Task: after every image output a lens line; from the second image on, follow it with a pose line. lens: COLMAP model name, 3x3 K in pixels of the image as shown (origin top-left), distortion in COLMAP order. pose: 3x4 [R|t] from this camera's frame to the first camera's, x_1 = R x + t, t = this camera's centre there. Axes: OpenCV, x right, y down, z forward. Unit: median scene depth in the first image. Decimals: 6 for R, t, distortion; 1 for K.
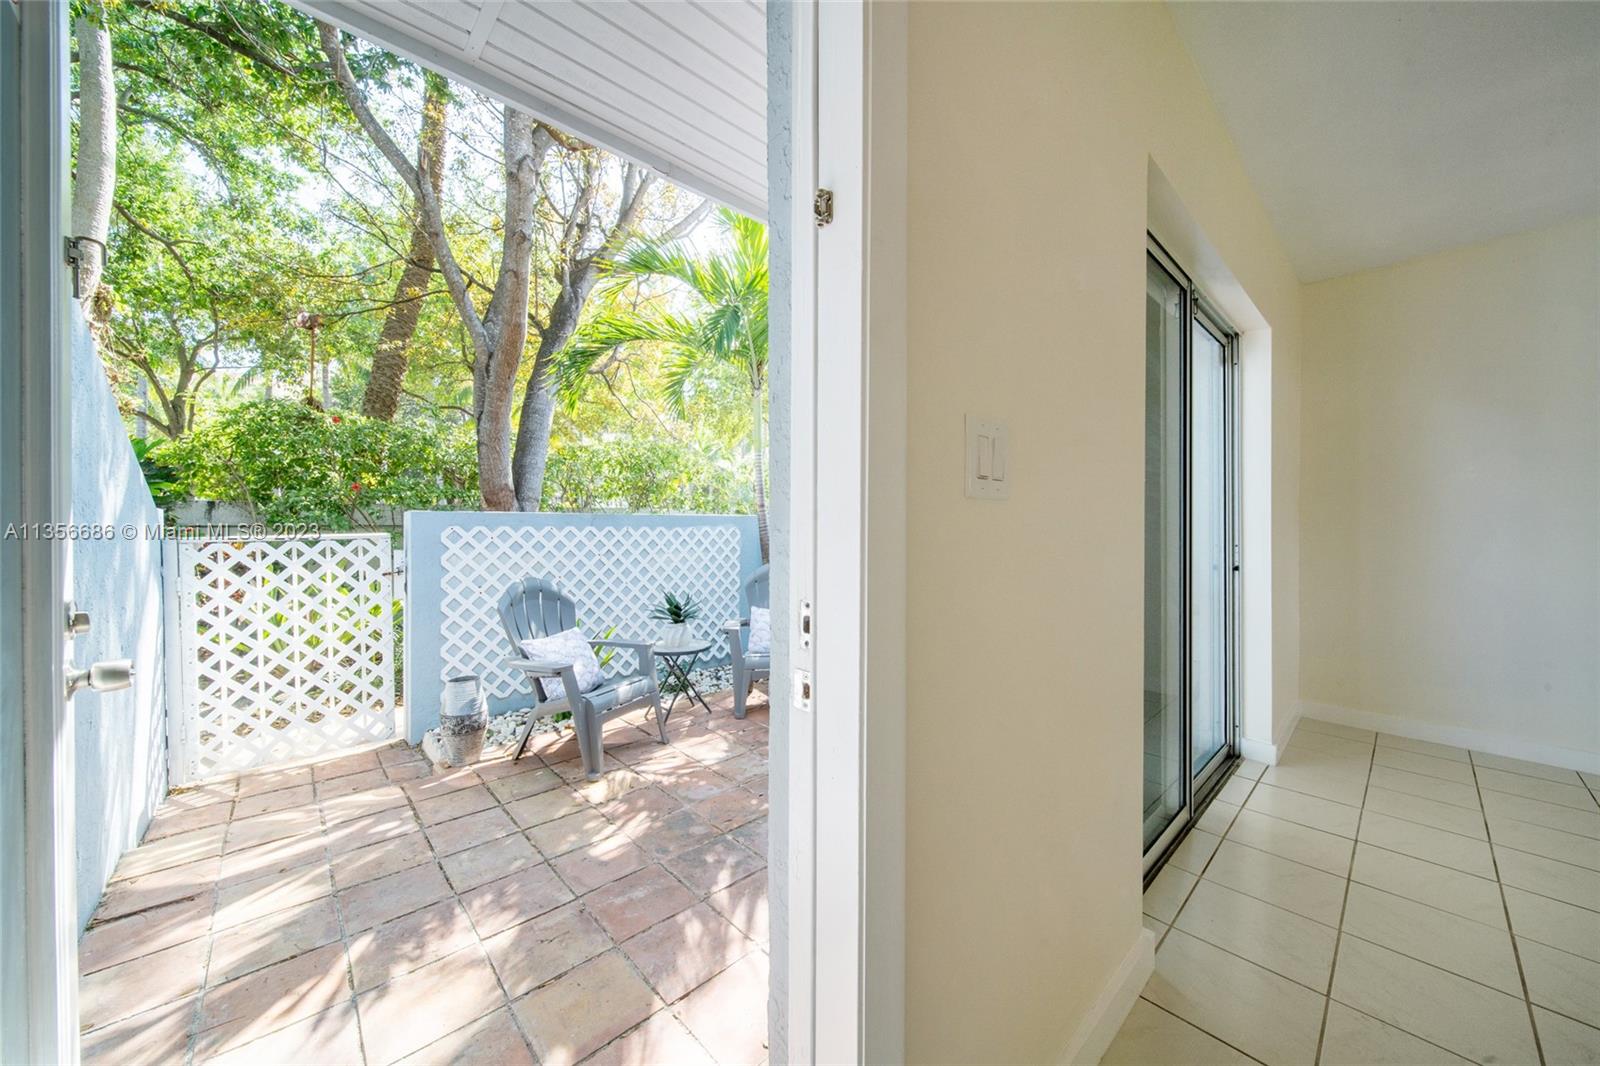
lens RADIAL K [[561.6, 0, 781.9], [0, 561.6, 534.5], [0, 0, 1]] dist [0.005840, -0.002830]
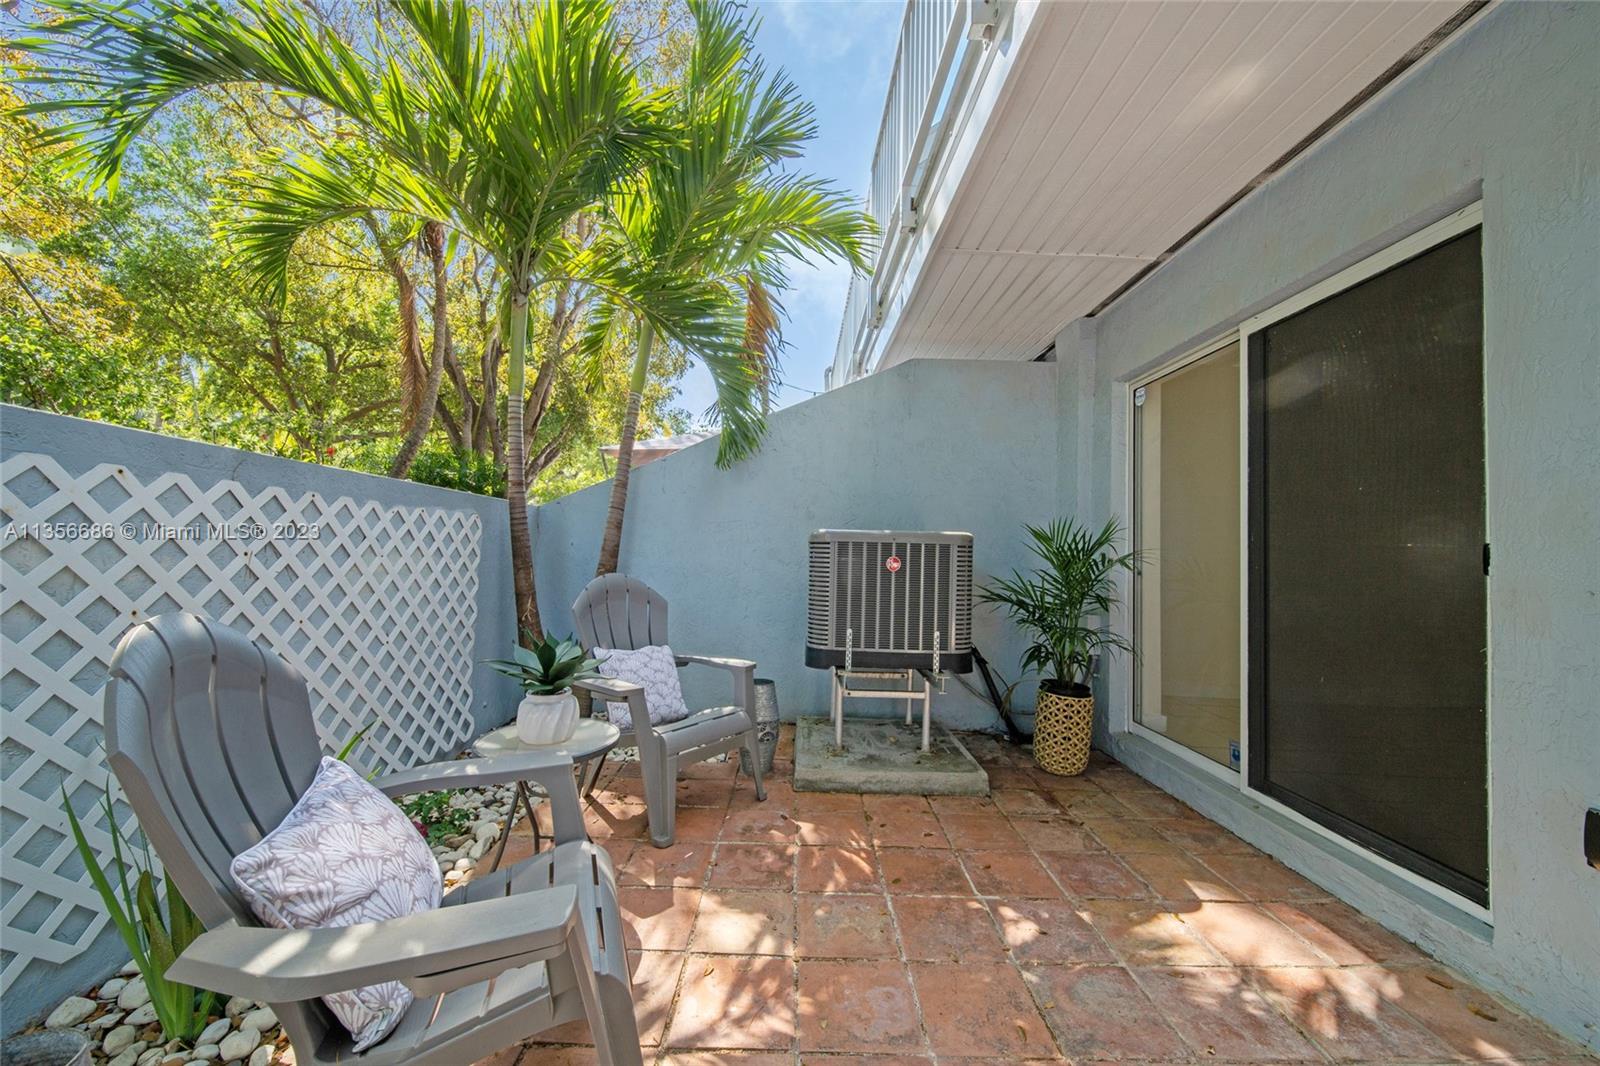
lens RADIAL K [[590.0, 0, 836.6], [0, 590.0, 542.5], [0, 0, 1]] dist [0.000757, -0.000338]
pose [[0.668357, 0.036678, 0.742936, -0.335225], [-0.022906, 0.999325, -0.028729, 0.028481], [-0.743488, 0.002183, 0.668746, 0.382269]]
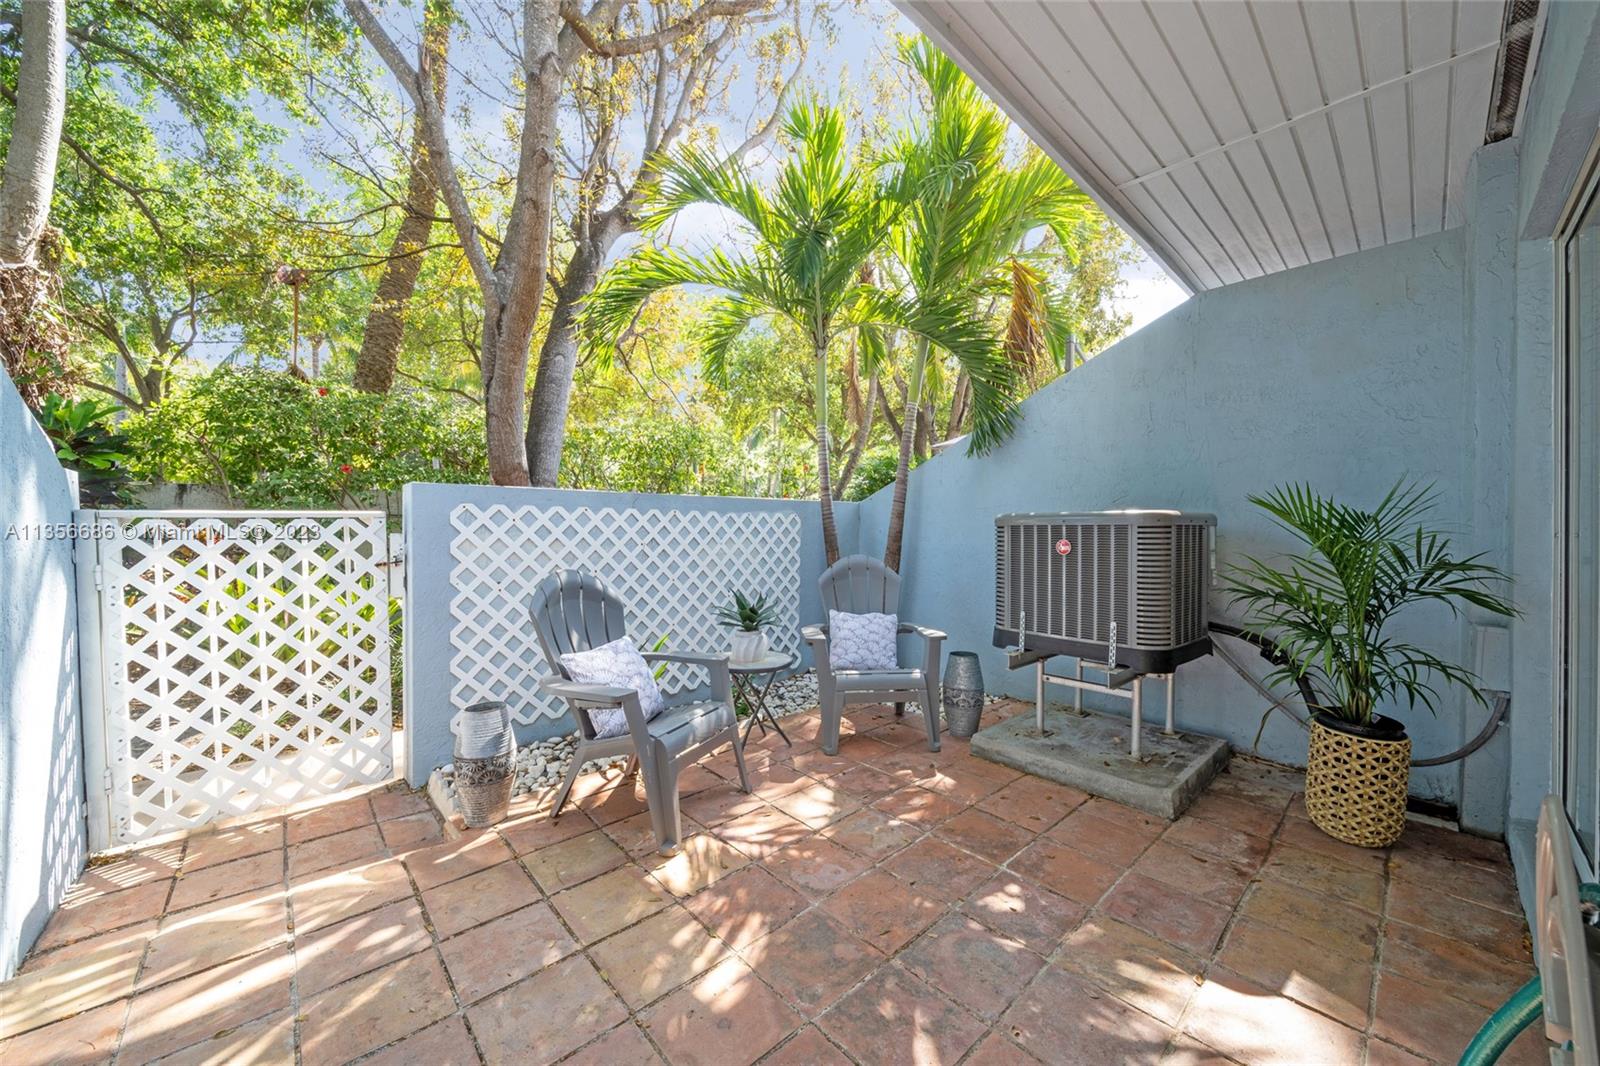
lens RADIAL K [[590.0, 0, 776.6], [0, 590.0, 538.4], [0, 0, 1]] dist [0.000757, -0.000338]
pose [[0.999755, 0.002308, -0.022004, -0.107991], [-0.002127, 0.999963, 0.008277, 0.018969], [0.022022, -0.008228, 0.999724, 0.153748]]
